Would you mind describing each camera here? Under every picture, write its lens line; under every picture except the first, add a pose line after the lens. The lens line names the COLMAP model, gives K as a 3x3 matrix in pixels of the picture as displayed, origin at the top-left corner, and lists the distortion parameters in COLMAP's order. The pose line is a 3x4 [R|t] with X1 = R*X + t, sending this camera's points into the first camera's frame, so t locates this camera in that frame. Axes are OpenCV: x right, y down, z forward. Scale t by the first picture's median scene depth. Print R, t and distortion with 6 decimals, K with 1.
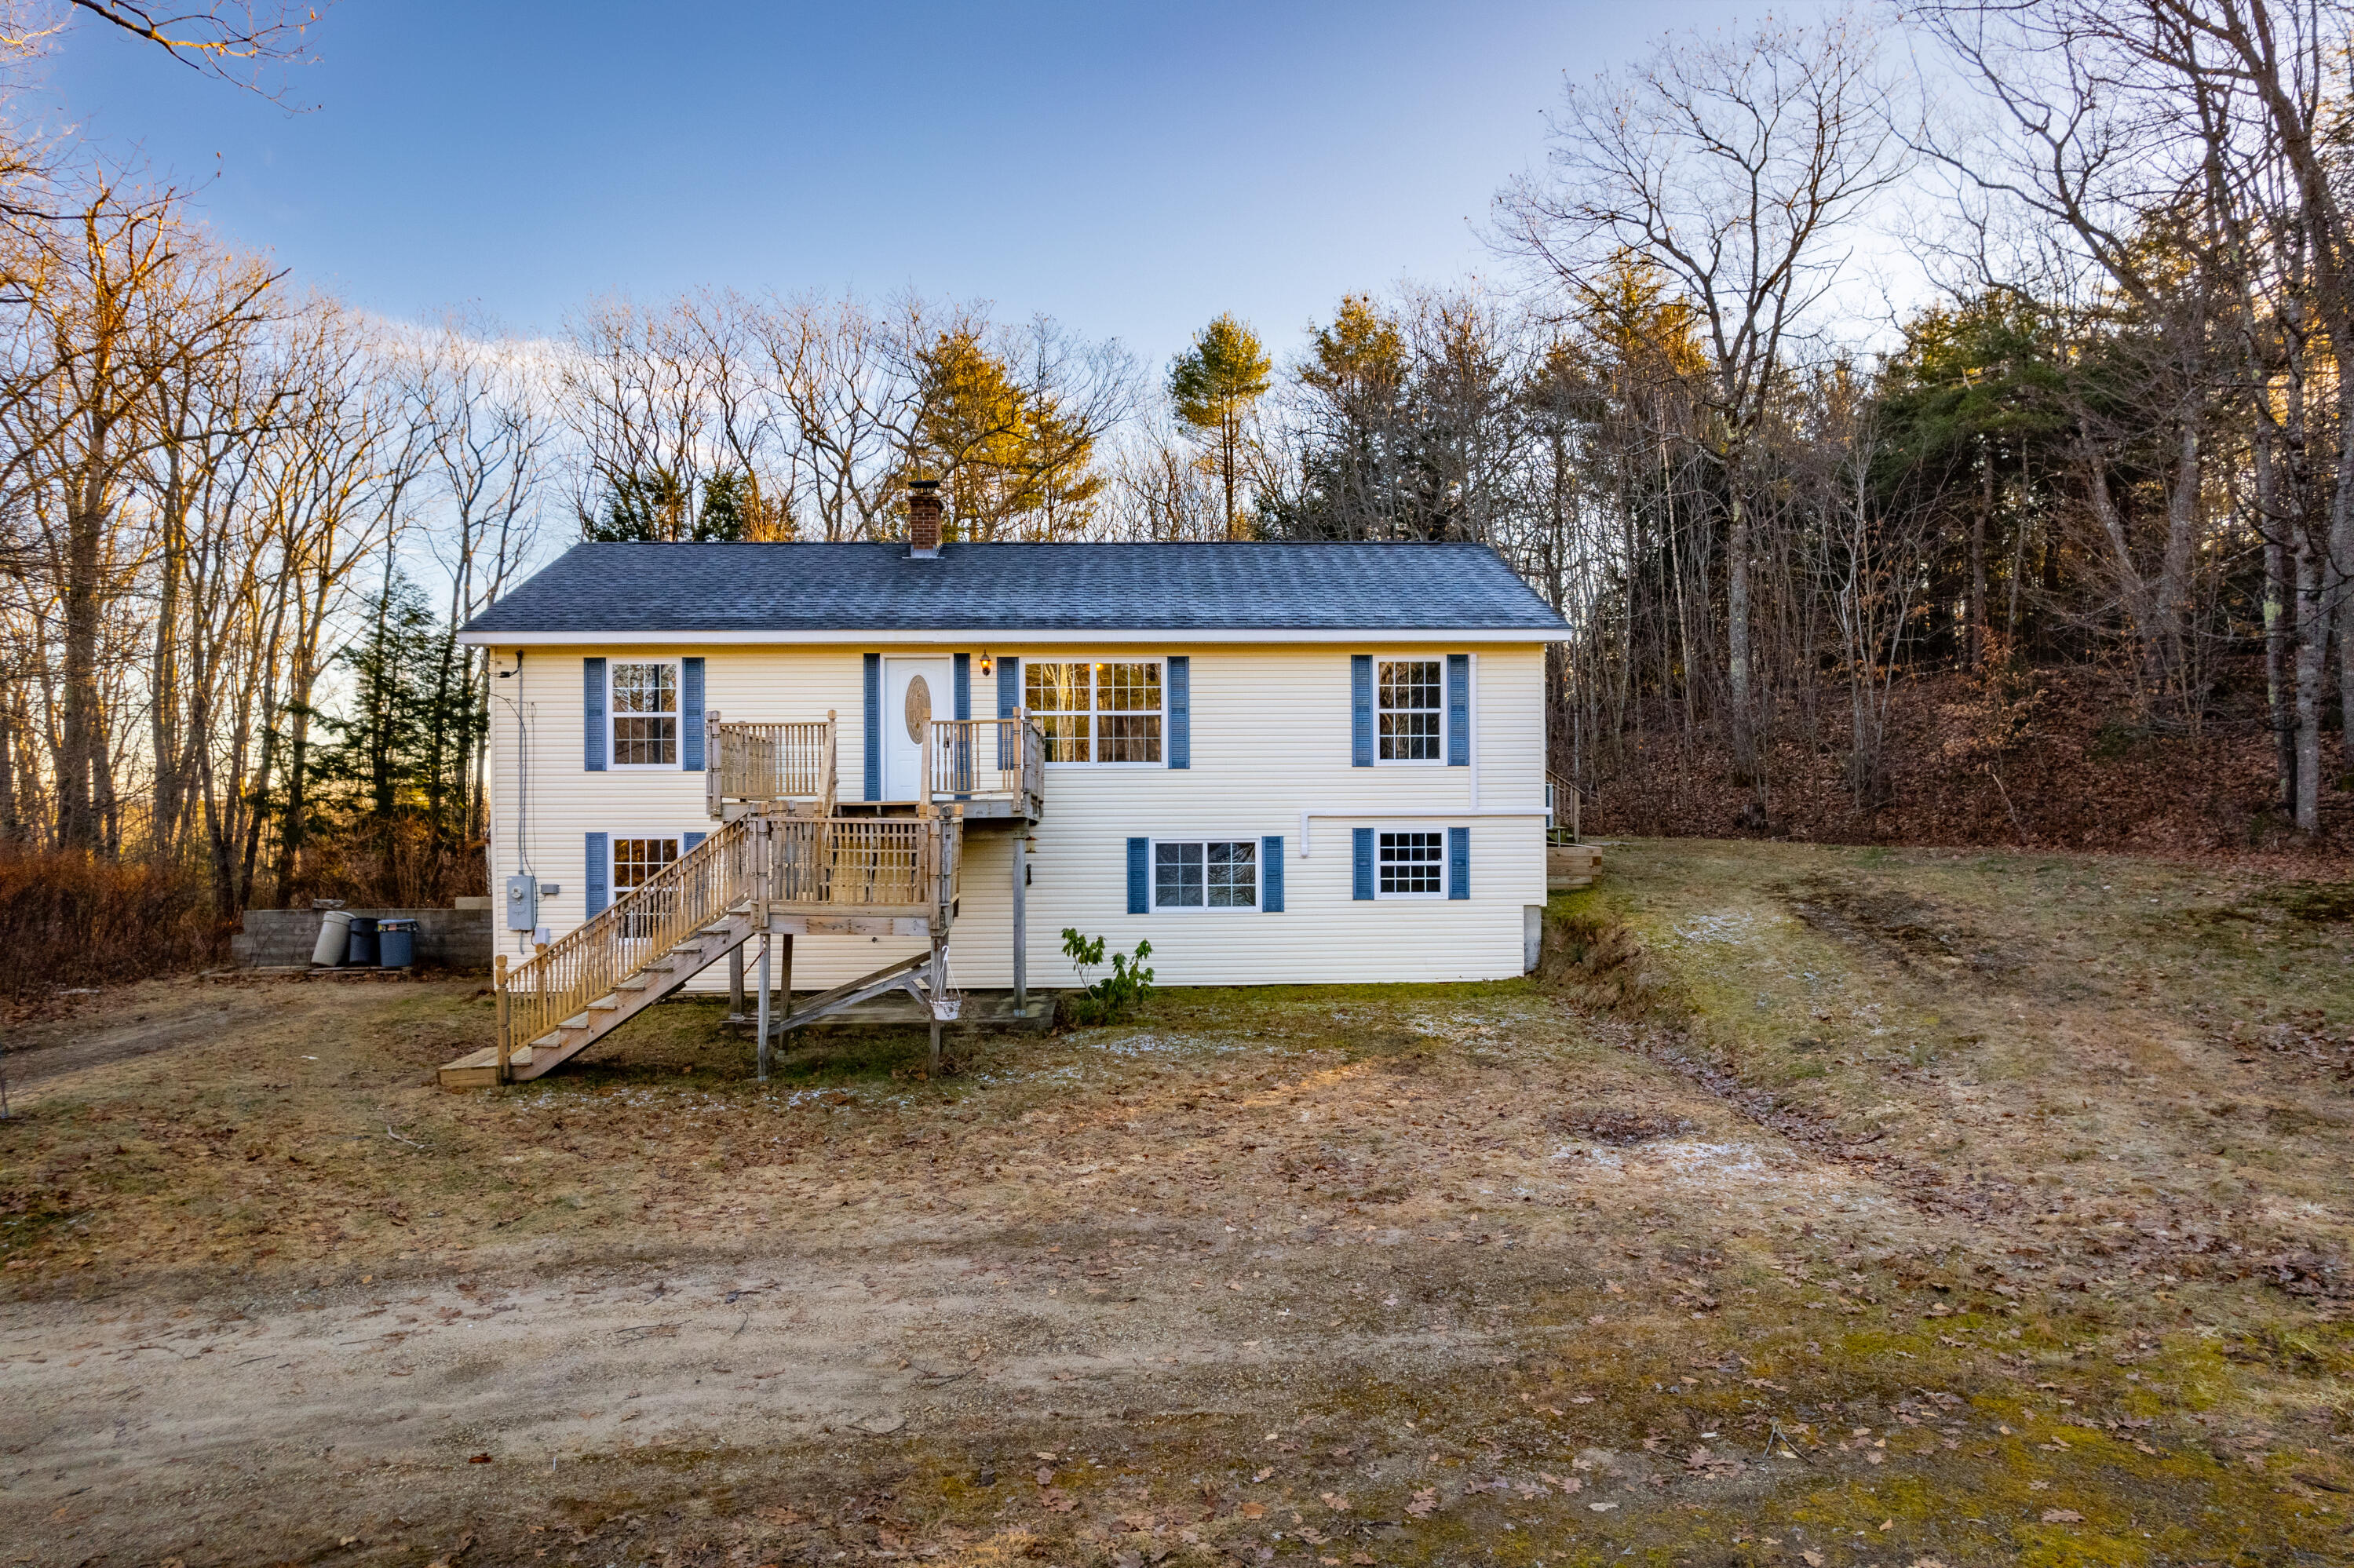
lens RADIAL K [[1489.1, 0, 1164.8], [0, 1489.1, 802.9], [0, 0, 1]] dist [-0.072467, 0.061673]
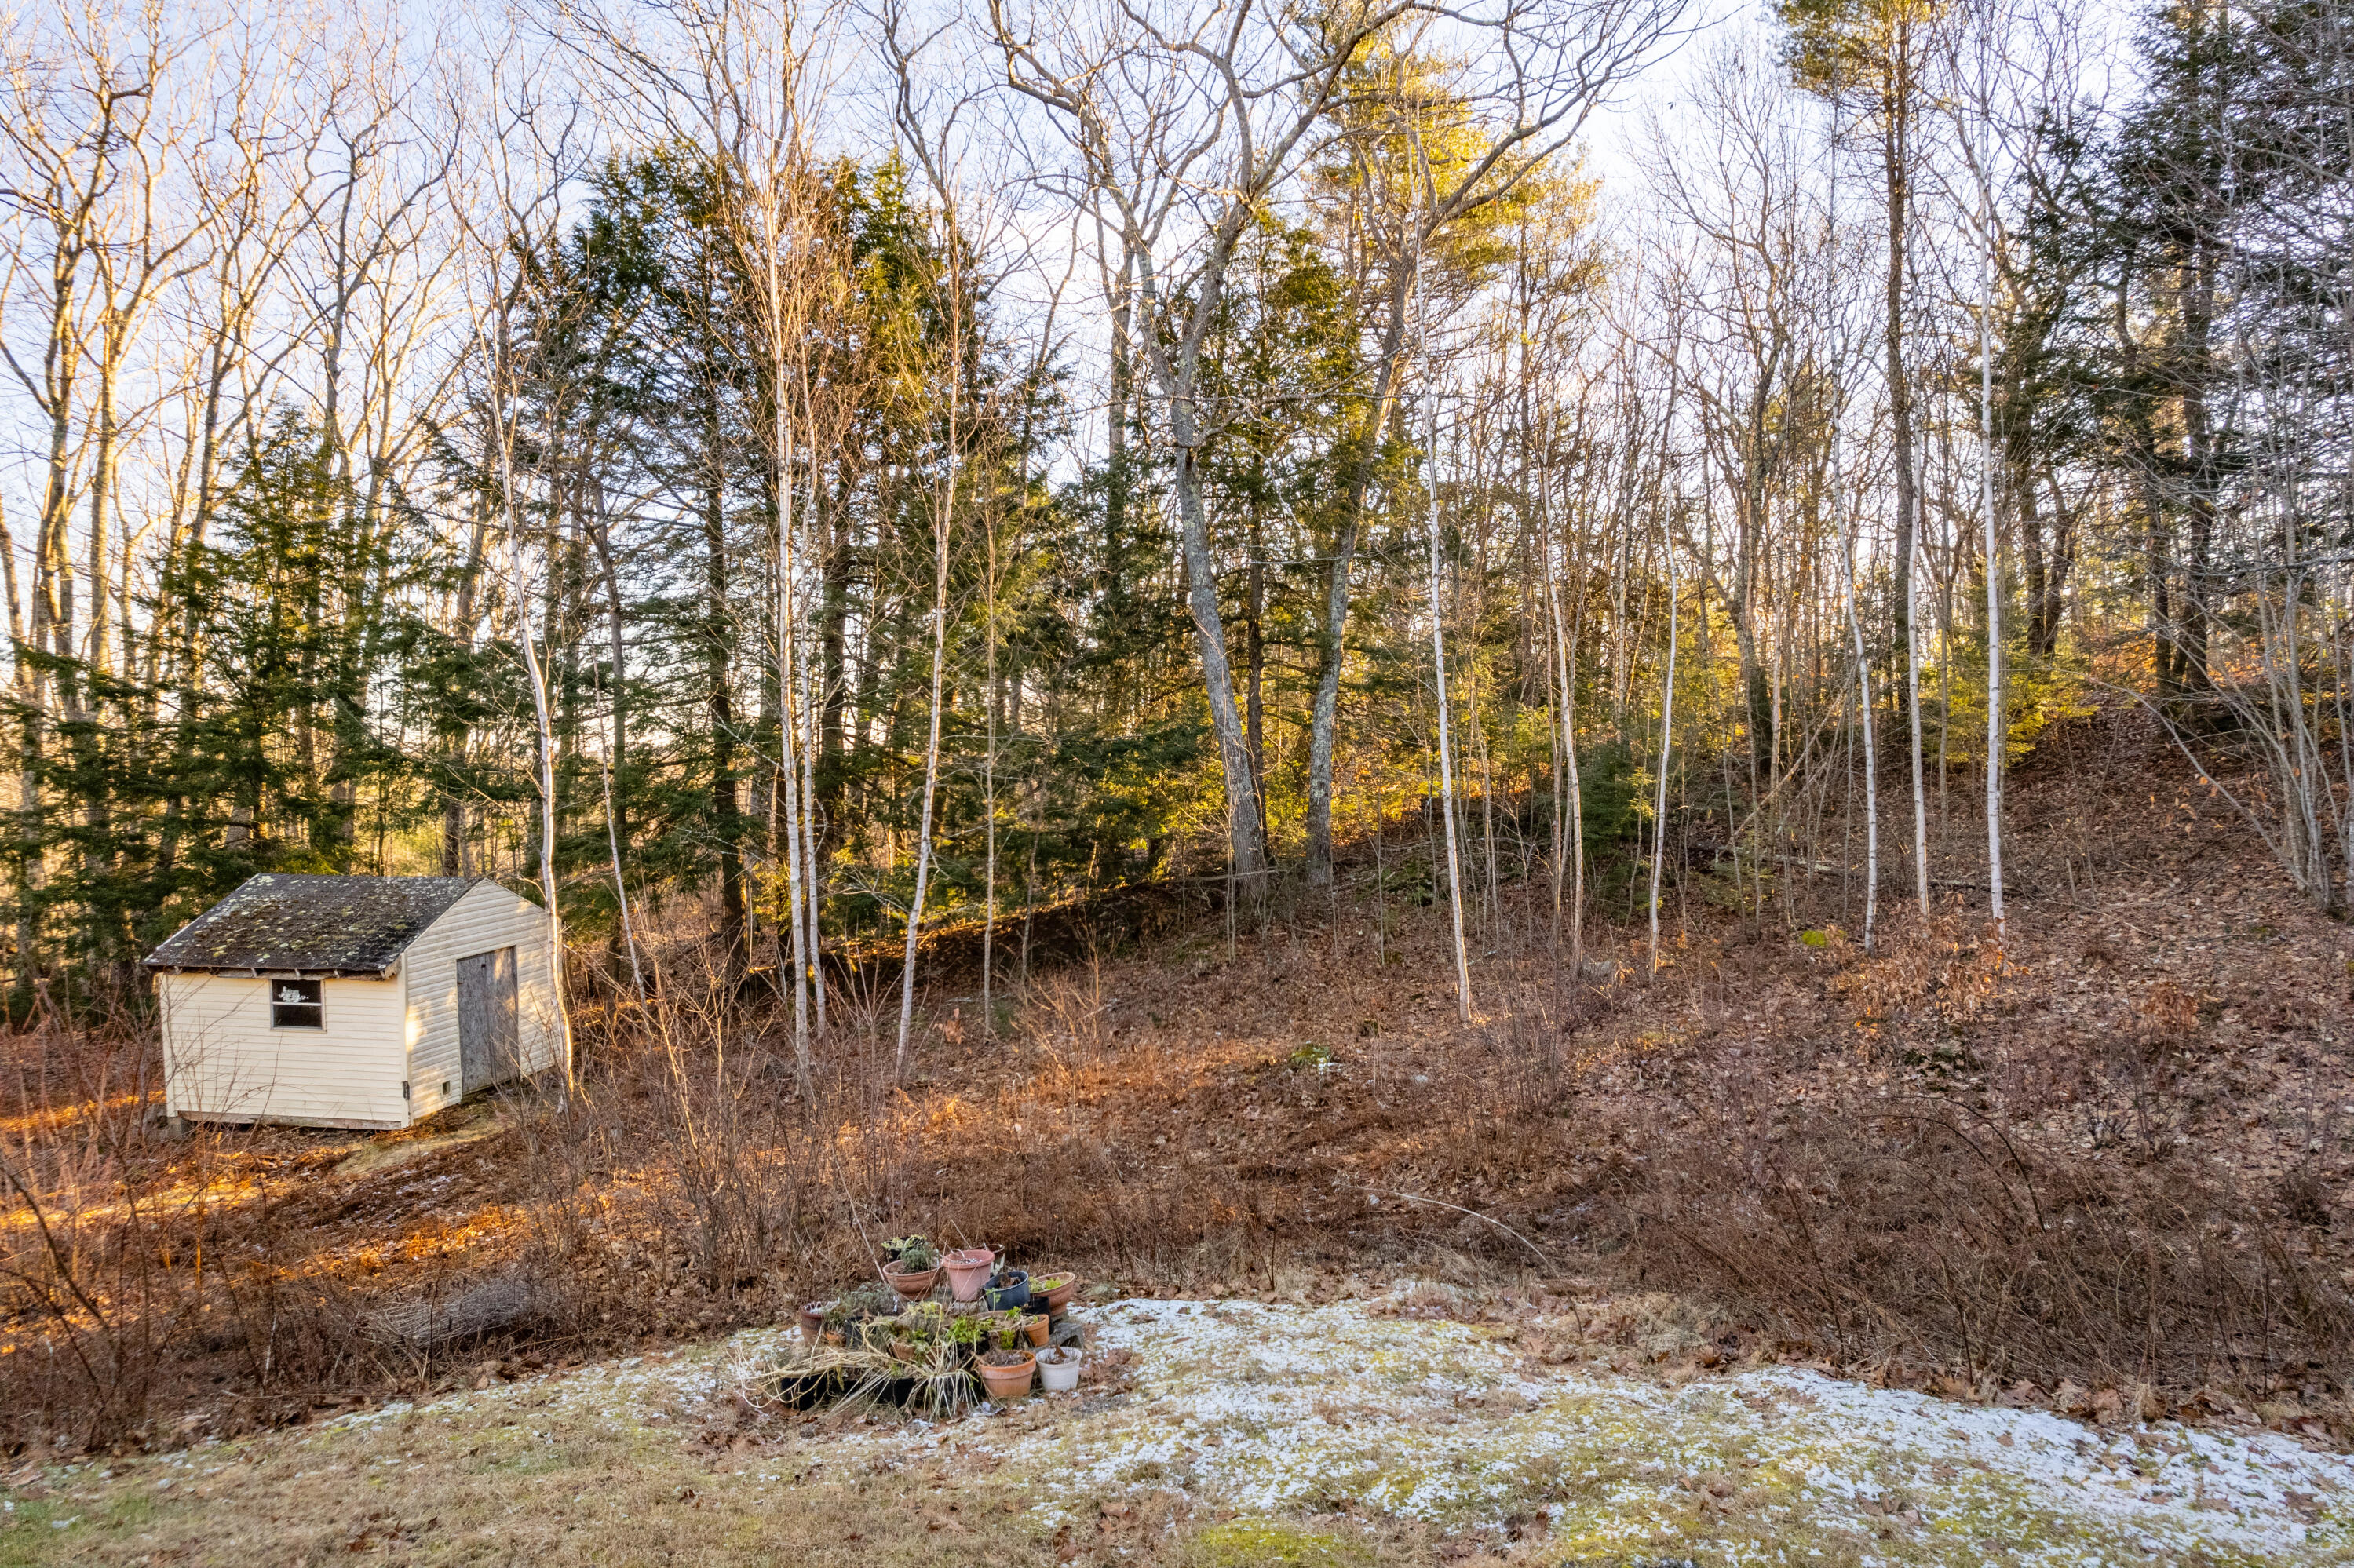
lens RADIAL K [[1489.1, 0, 1167.1], [0, 1489.1, 789.4], [0, 0, 1]] dist [-0.072467, 0.061673]
pose [[0.956072, 0.014142, -0.292791, -0.134673], [-0.008820, 0.999771, 0.019490, -0.075642], [0.292999, -0.016052, 0.955978, 1.472458]]
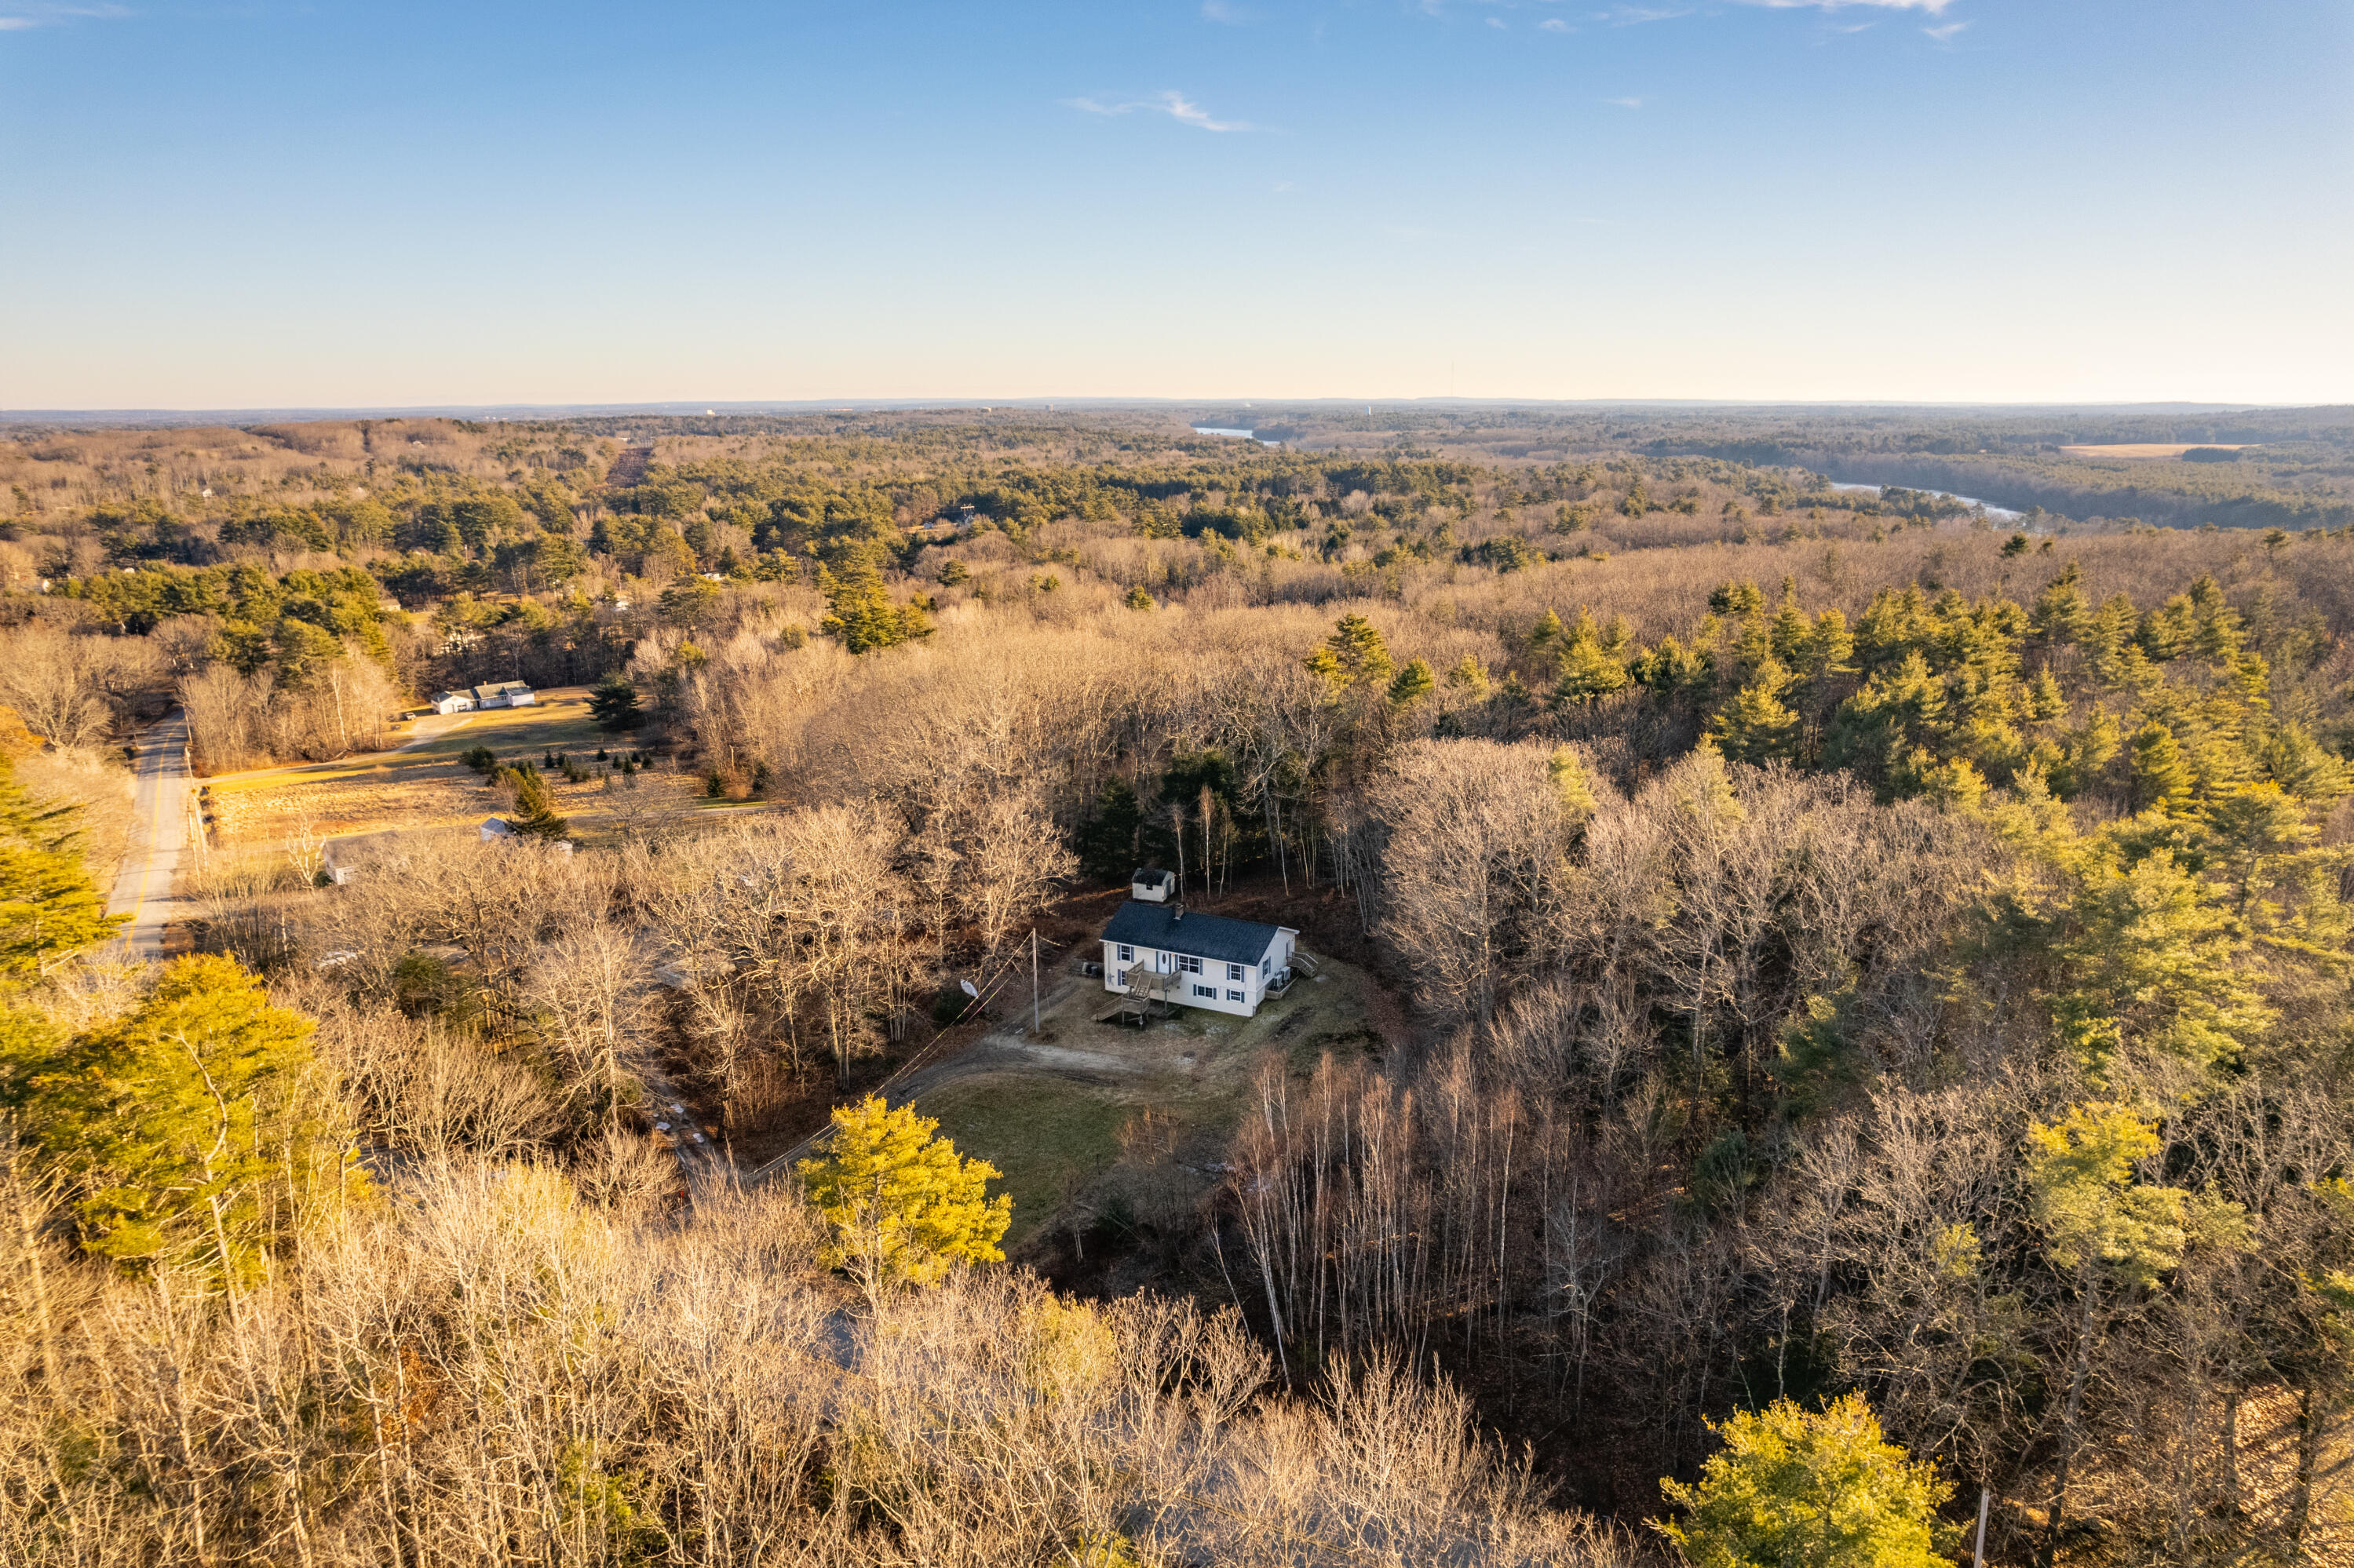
lens RADIAL K [[1489.1, 0, 1184.2], [0, 1489.1, 785.8], [0, 0, 1]] dist [-0.072467, 0.061673]
pose [[0.882549, 0.121186, -0.454337, 2.655113], [-0.004943, 0.968557, 0.248742, -2.317851], [0.470195, -0.217281, 0.855398, -4.142759]]
